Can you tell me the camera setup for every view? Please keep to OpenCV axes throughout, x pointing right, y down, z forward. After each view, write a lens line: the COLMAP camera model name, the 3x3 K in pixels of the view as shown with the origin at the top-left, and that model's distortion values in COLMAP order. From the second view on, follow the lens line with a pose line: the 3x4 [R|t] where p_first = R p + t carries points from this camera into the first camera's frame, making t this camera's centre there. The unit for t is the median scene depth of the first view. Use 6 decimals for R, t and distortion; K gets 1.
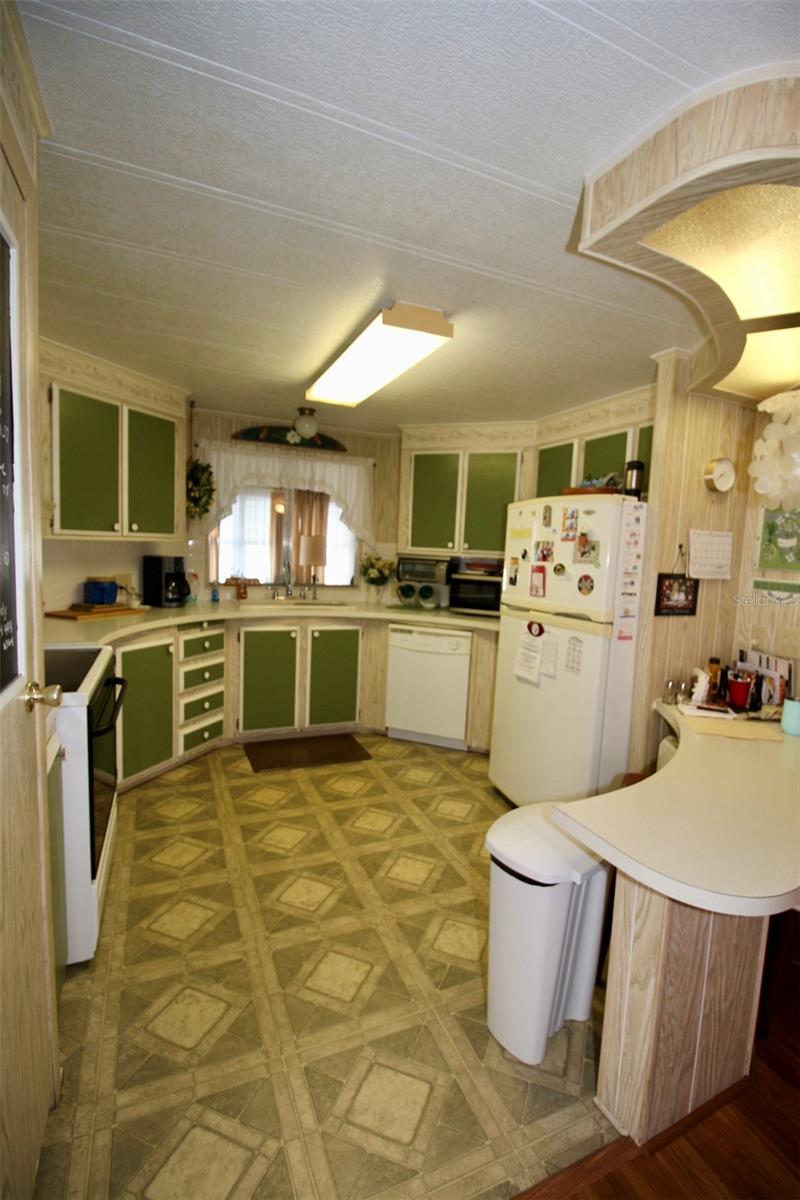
lens RADIAL K [[560.2, 0, 440.2], [0, 560.2, 601.9], [0, 0, 1]] dist [0.000046, -0.016624]
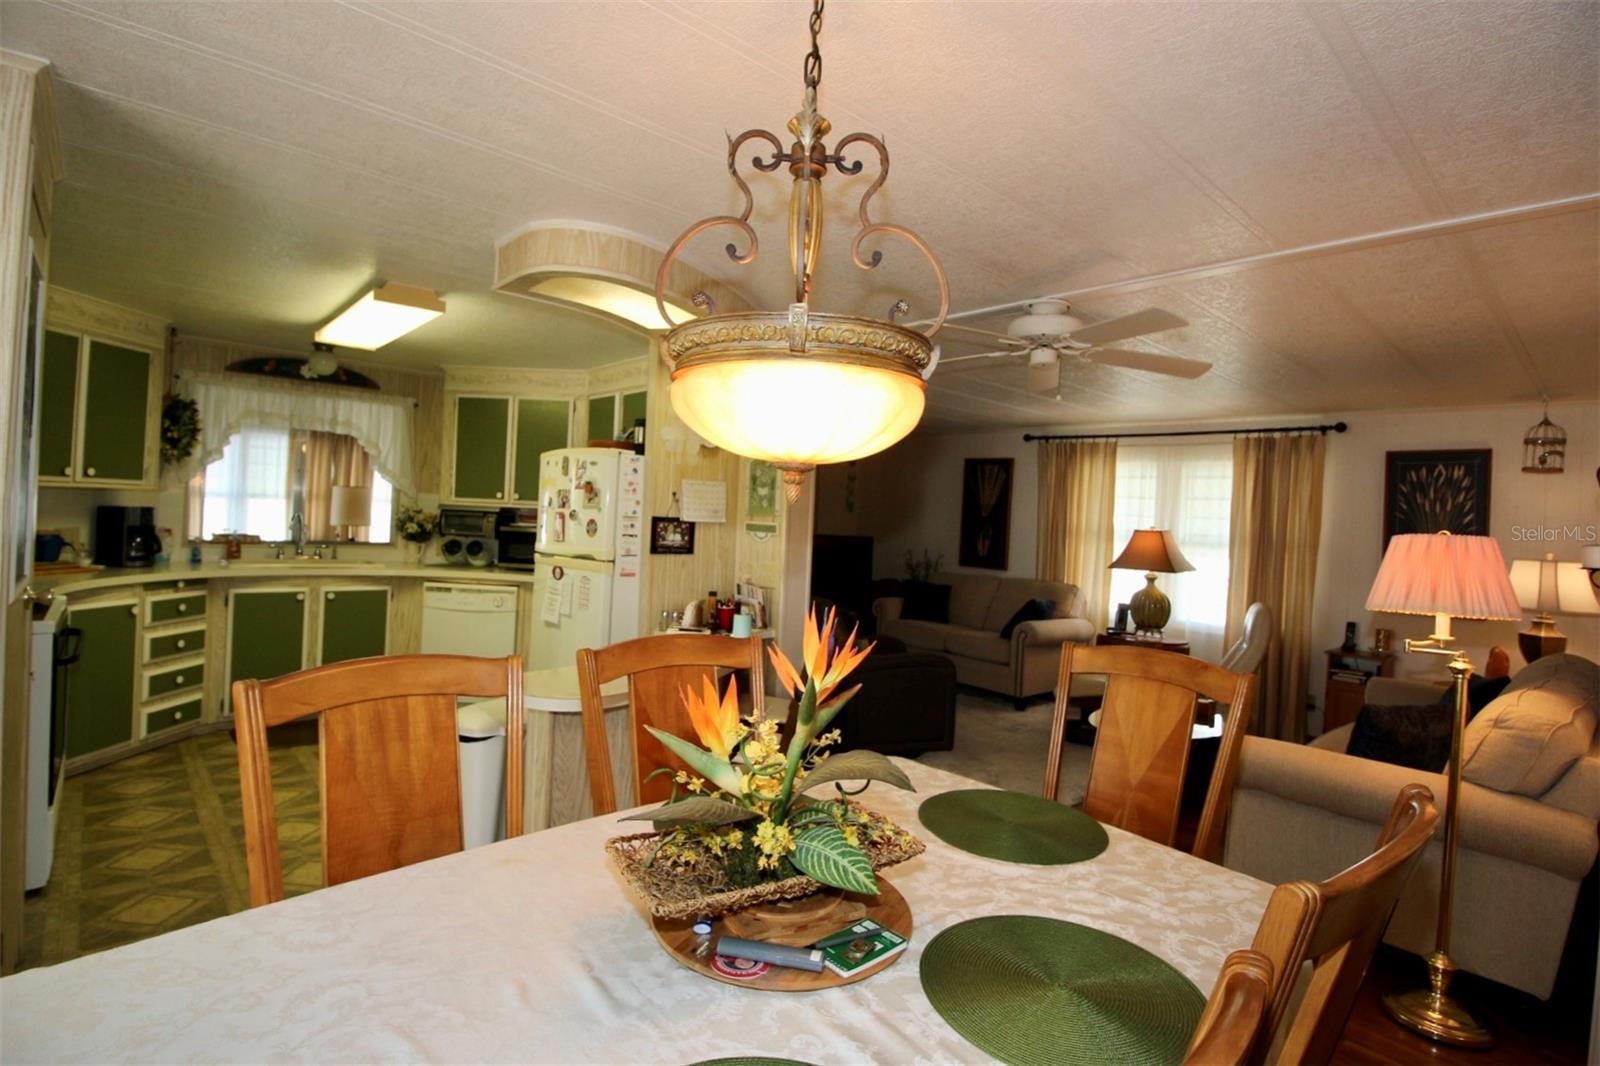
lens RADIAL K [[745.5, 0, 803.7], [0, 745.5, 513.4], [0, 0, 1]] dist [0.001145, -0.014423]
pose [[0.954830, -0.003217, 0.297136, 0.151194], [0.029053, 0.996161, -0.082574, 0.051122], [-0.295730, 0.087476, 0.951258, -0.363286]]
